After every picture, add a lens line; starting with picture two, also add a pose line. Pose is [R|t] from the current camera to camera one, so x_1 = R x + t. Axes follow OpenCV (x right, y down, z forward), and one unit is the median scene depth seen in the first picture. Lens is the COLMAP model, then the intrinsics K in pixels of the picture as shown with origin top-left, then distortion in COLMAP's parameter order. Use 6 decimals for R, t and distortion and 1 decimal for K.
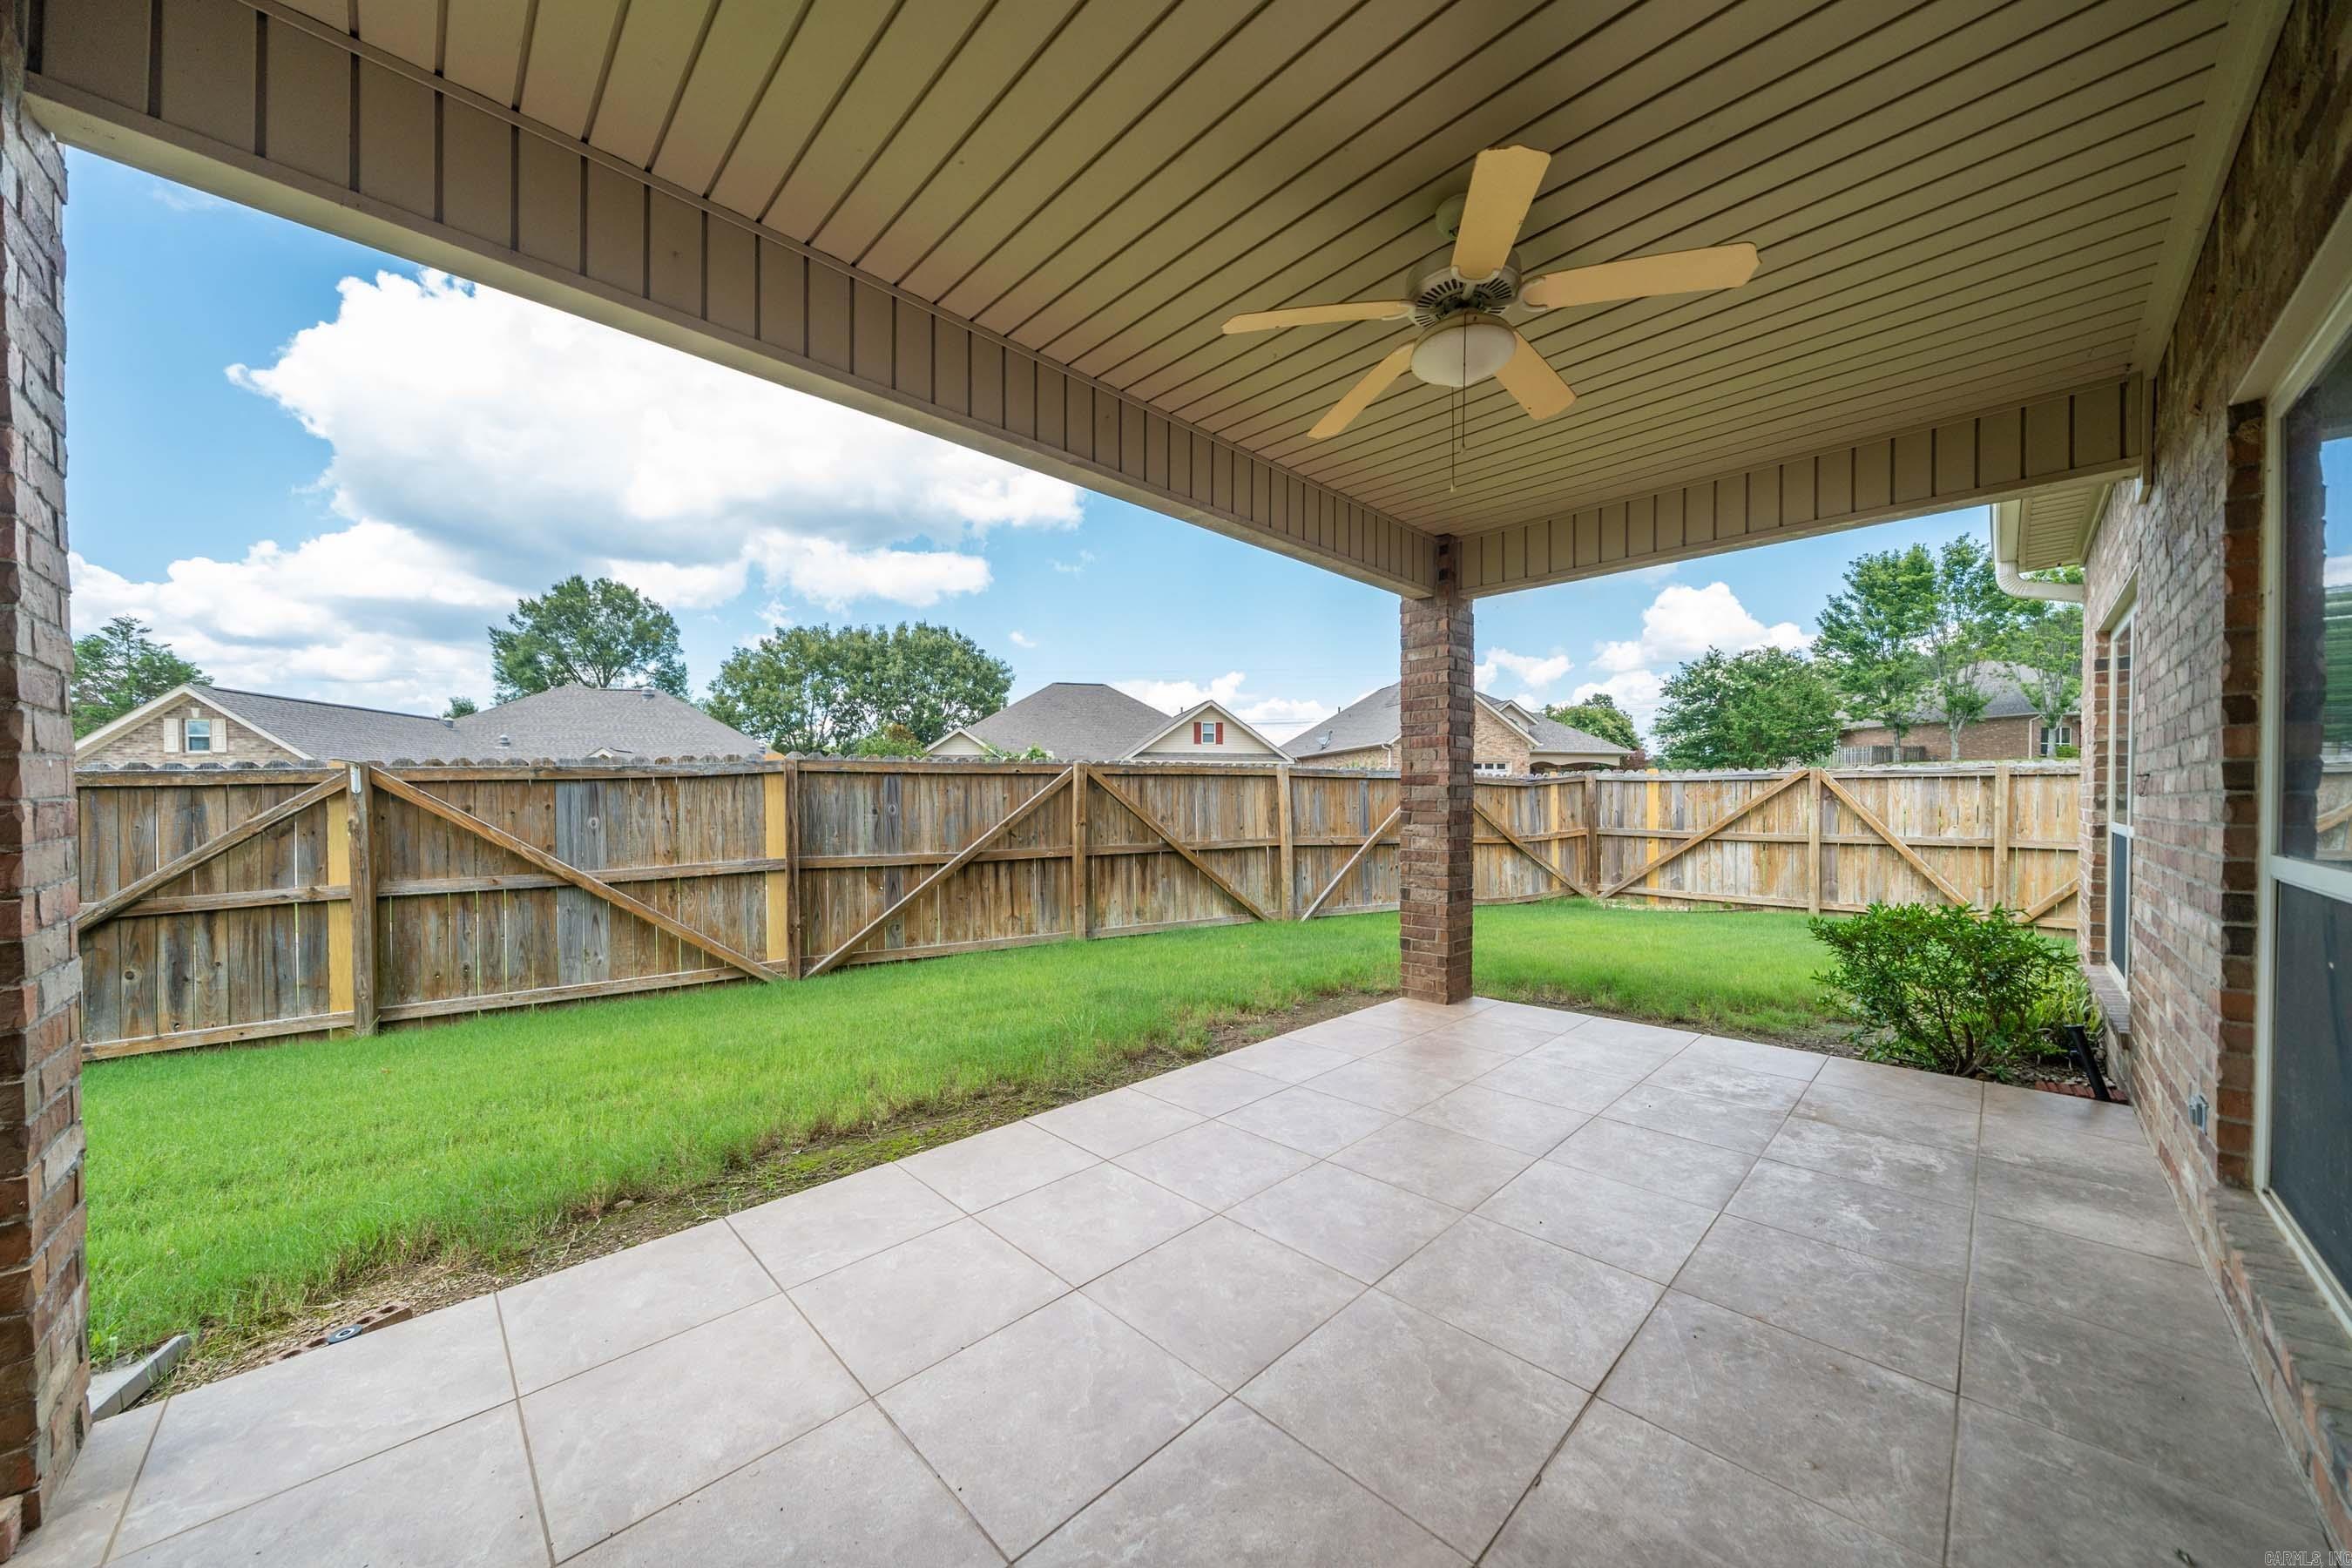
lens RADIAL K [[806.8, 0, 1182.3], [0, 806.8, 815.7], [0, 0, 1]] dist [-0.004694, -0.000156]
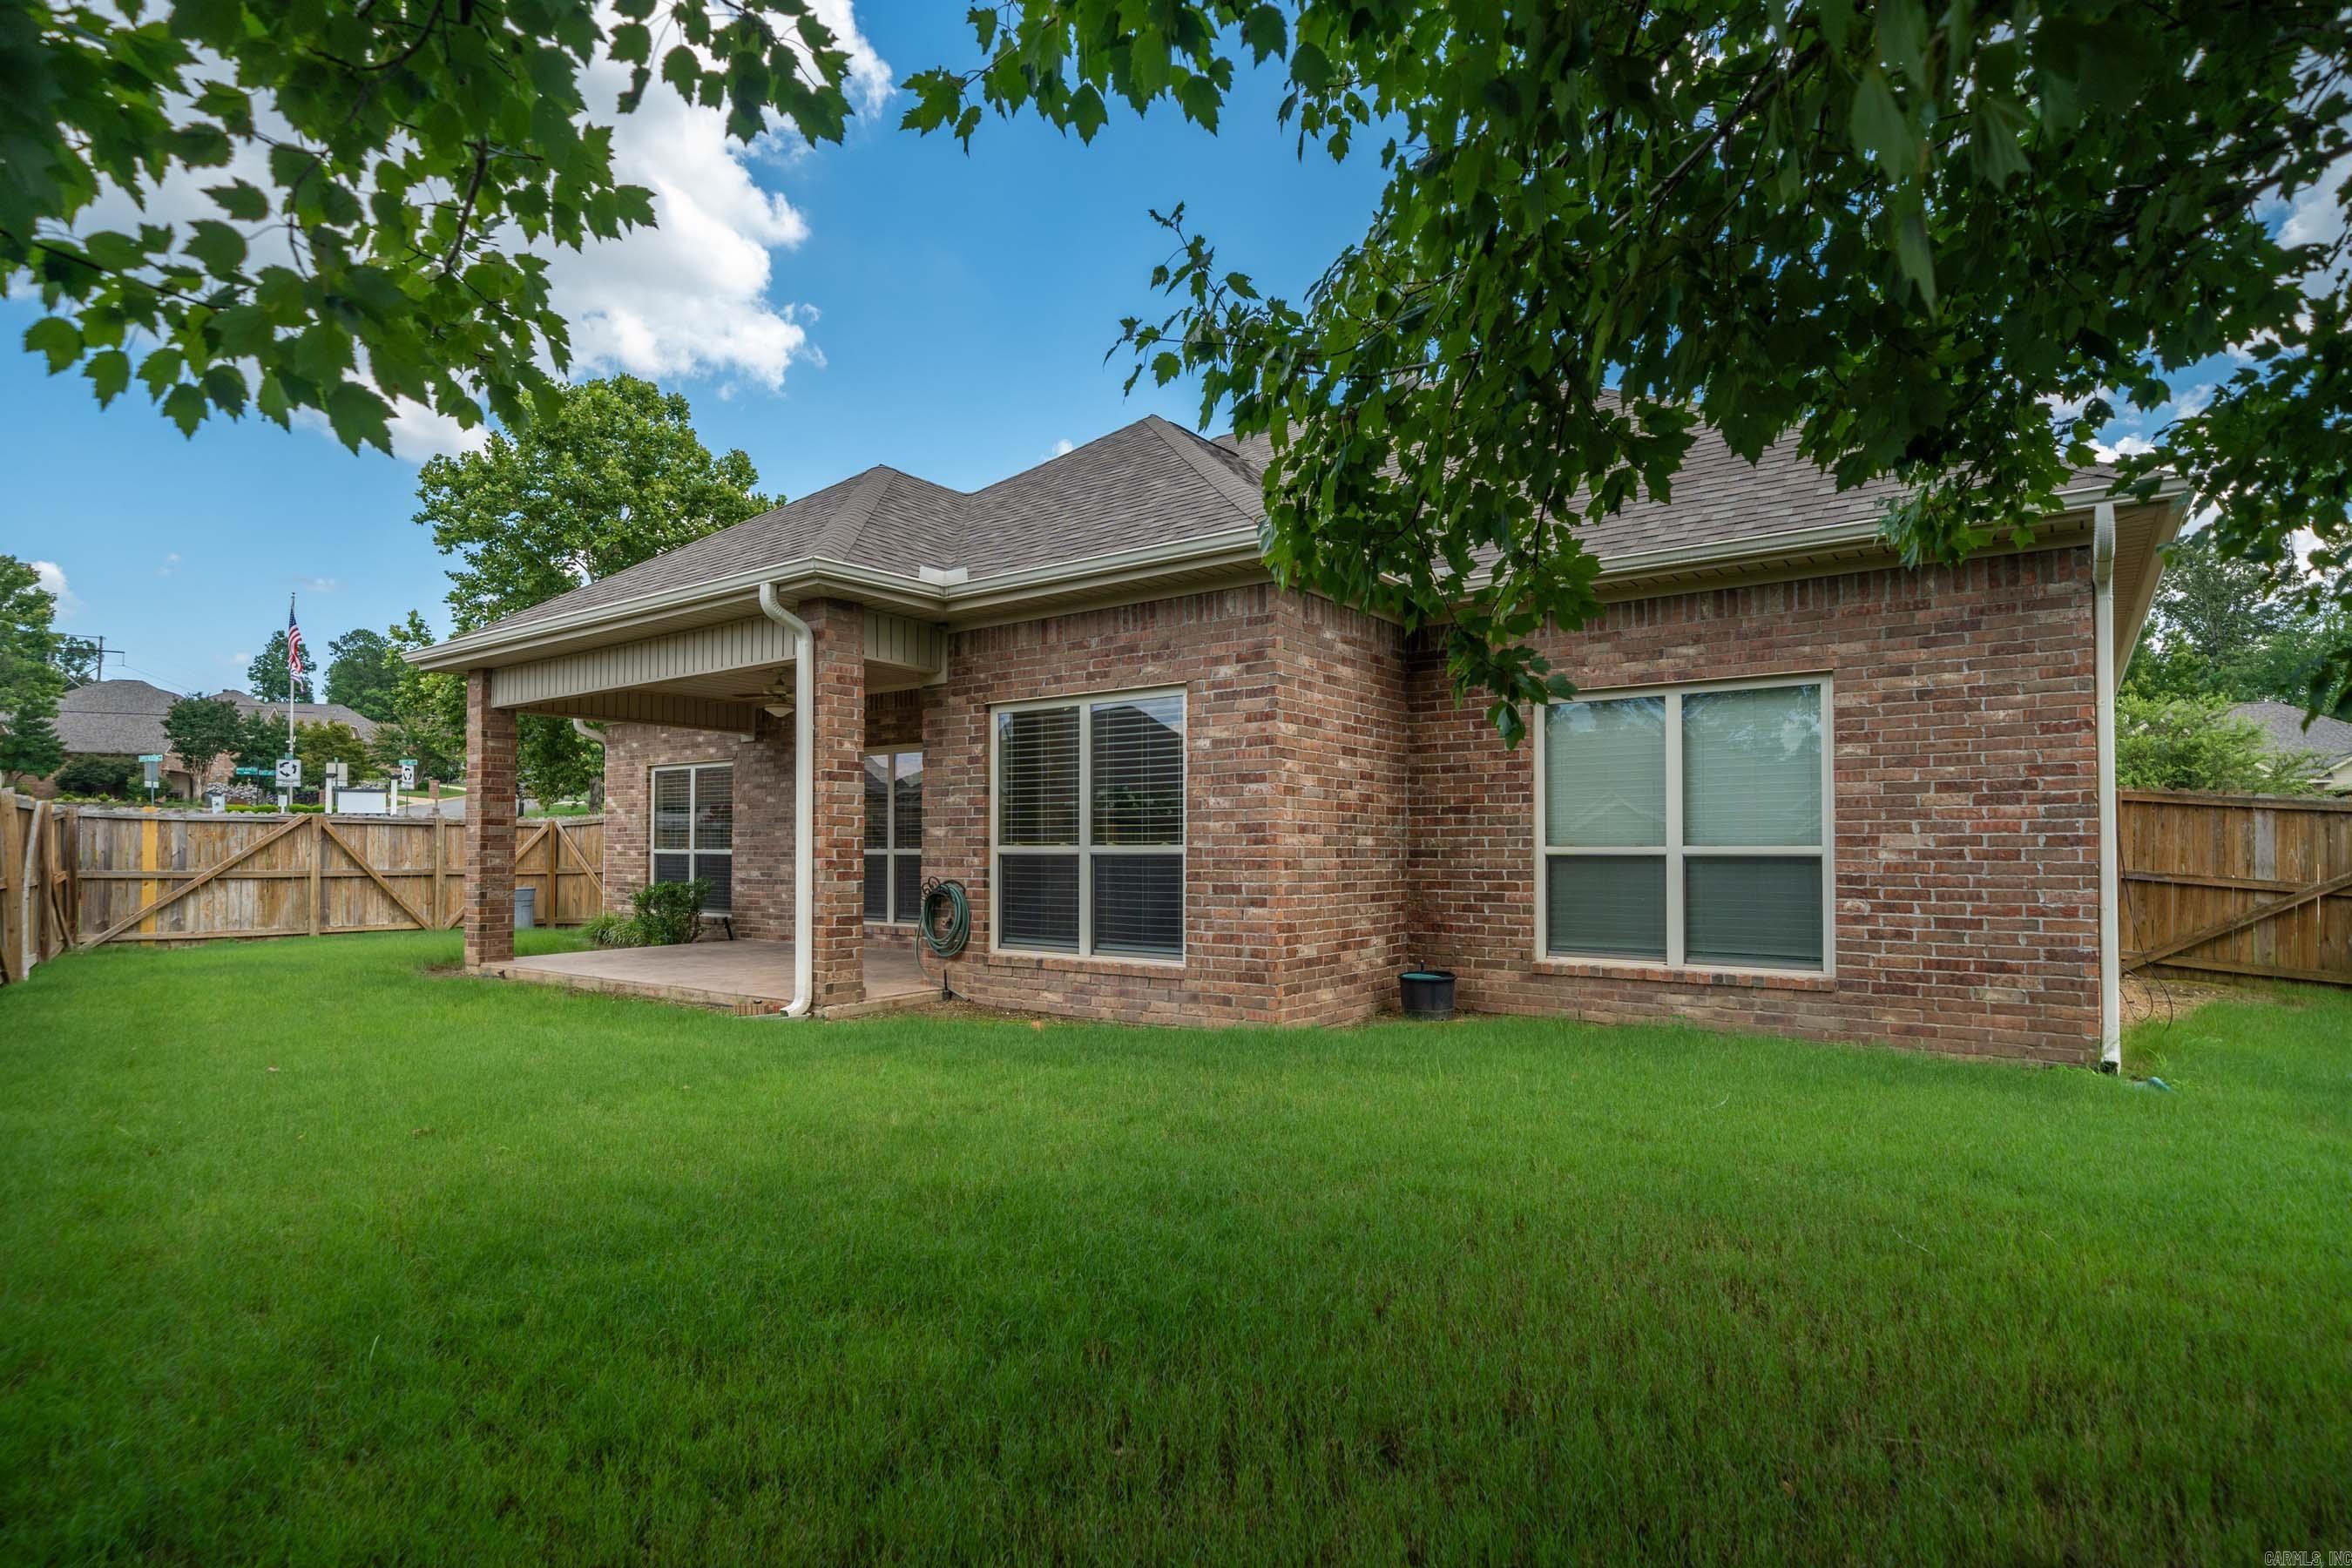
lens RADIAL K [[1178.7, 0, 1181.3], [0, 1178.7, 825.7], [0, 0, 1]] dist [0.000411, 0.000712]
pose [[-0.159482, 0.023511, 0.986921, -1.137379], [0.019585, 0.999595, -0.020648, 0.019097], [-0.987007, 0.016036, -0.159878, 0.020960]]
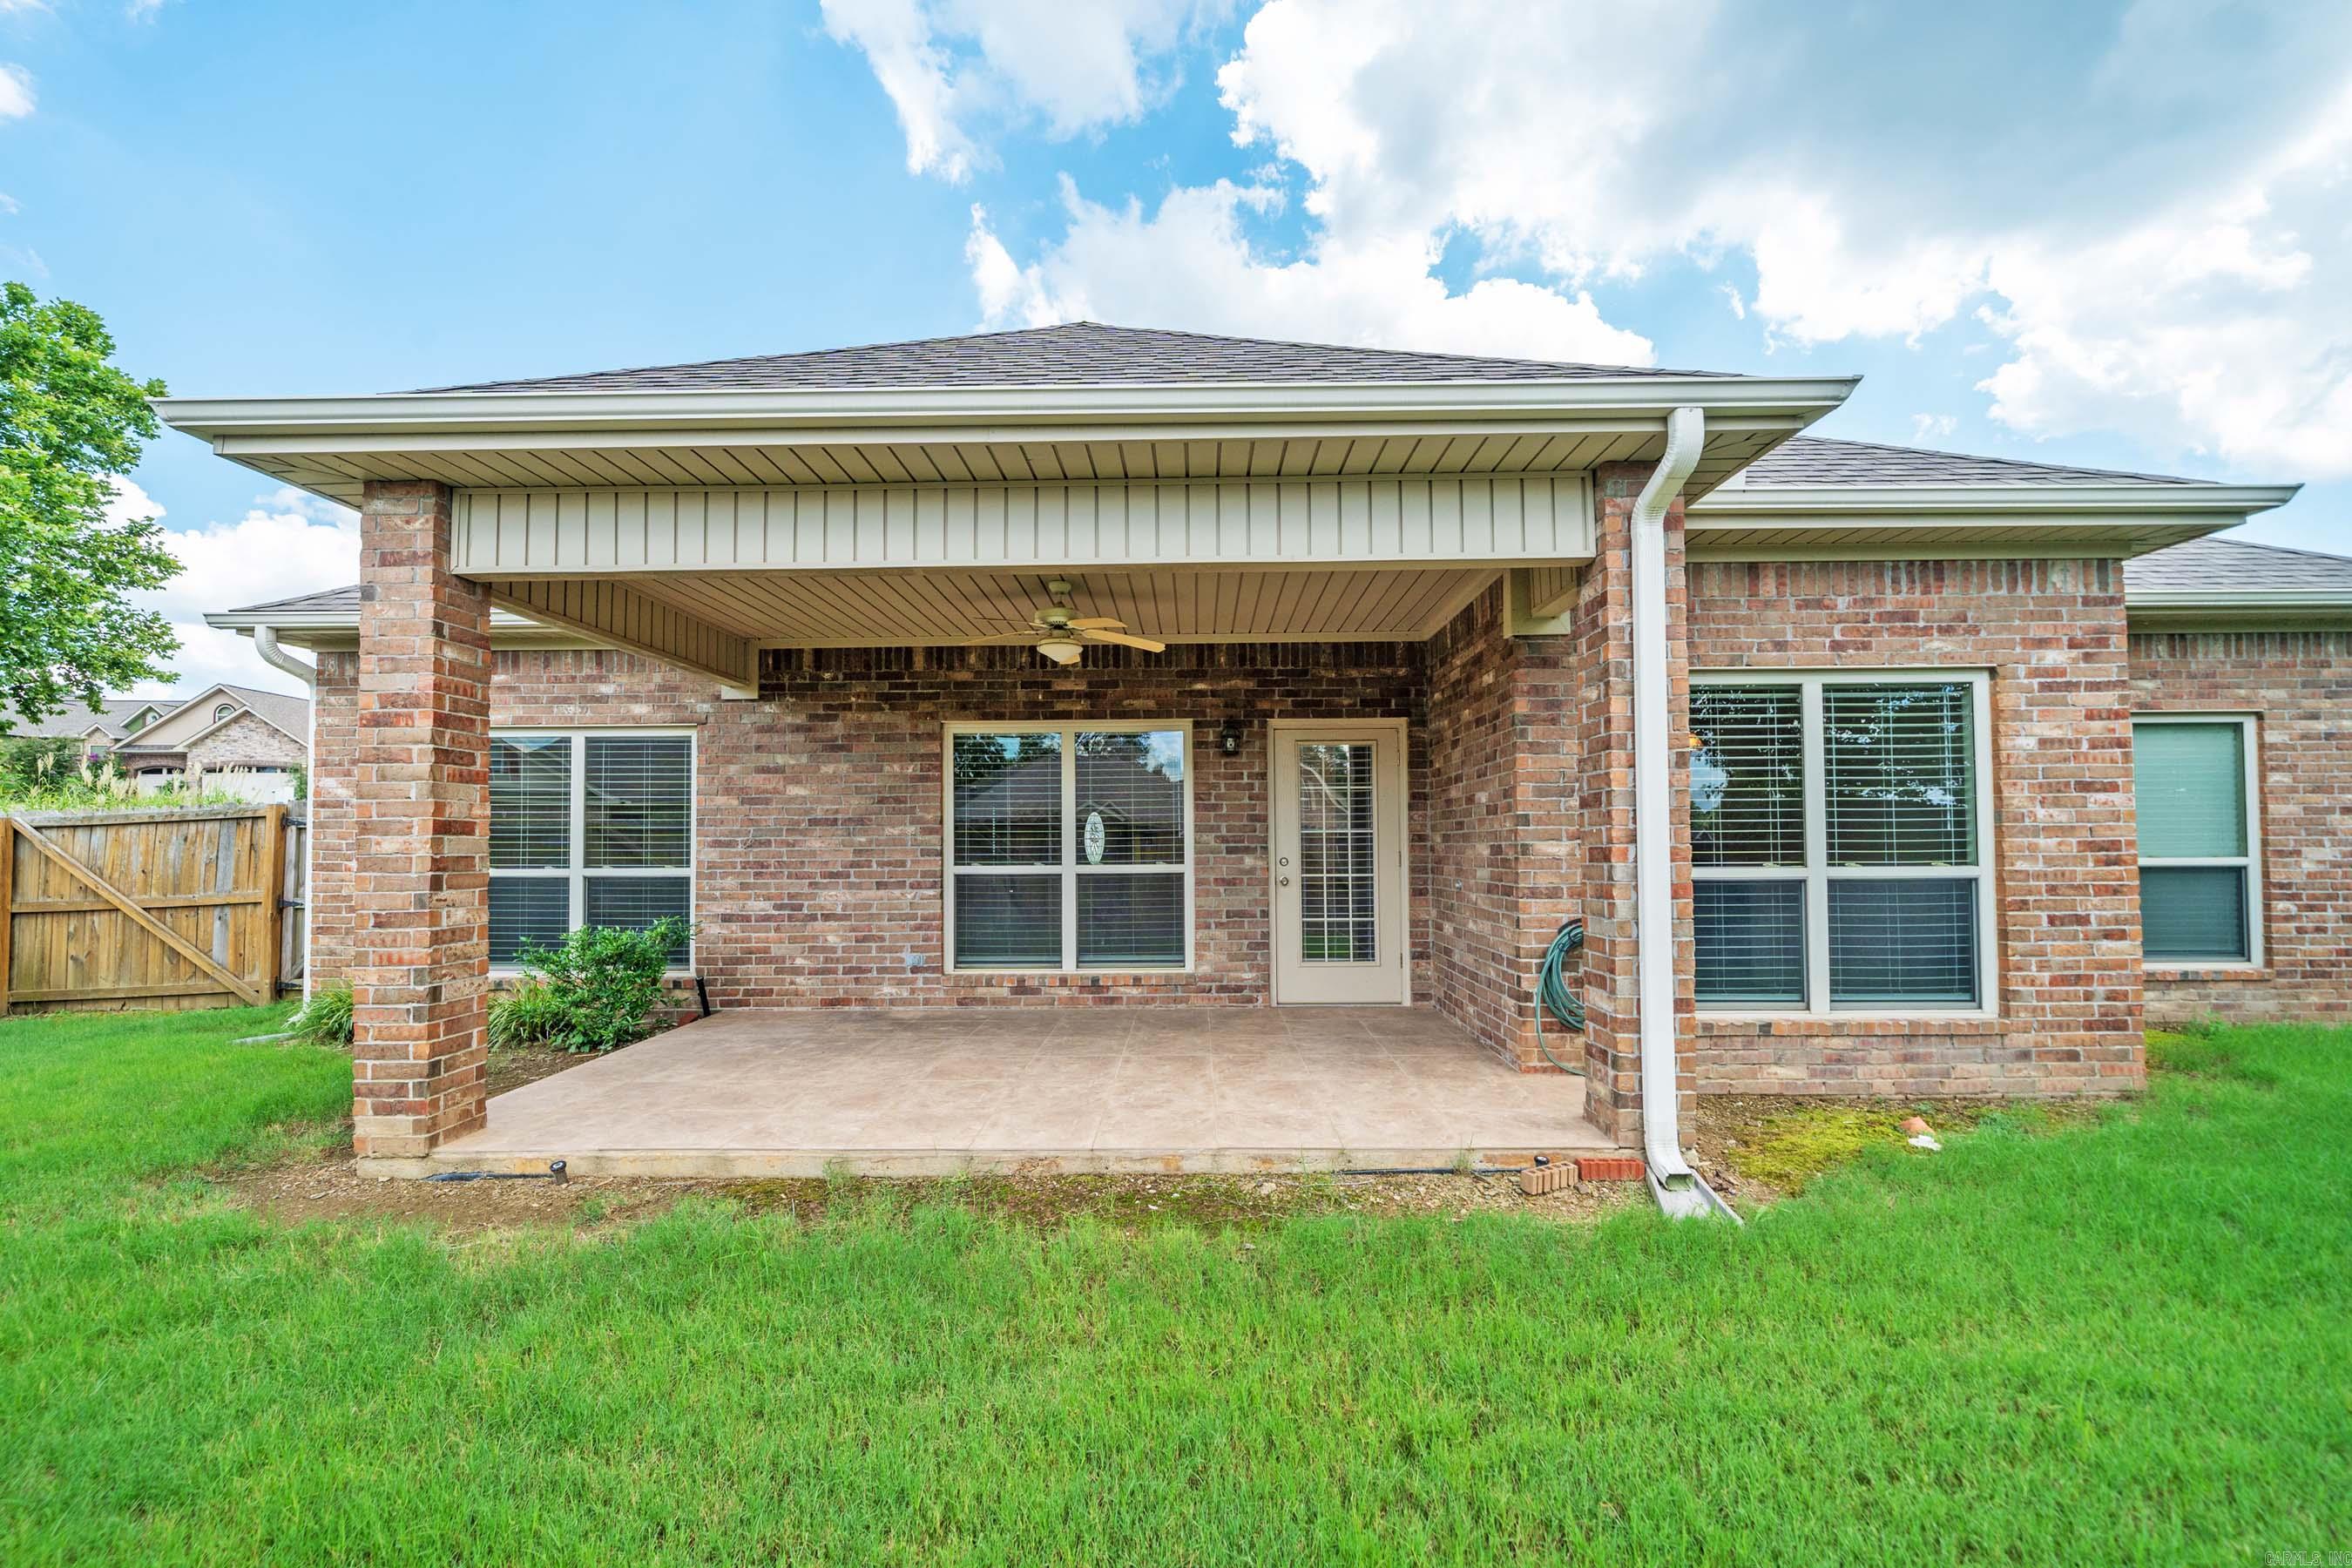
lens RADIAL K [[920.8, 0, 1182.2], [0, 920.8, 819.6], [0, 0, 1]] dist [-0.000974, -0.000079]
pose [[-0.701975, 0.022592, 0.711843, -0.379050], [0.021590, 0.999712, -0.010438, -0.015049], [-0.711874, 0.008042, -0.702261, 0.574576]]
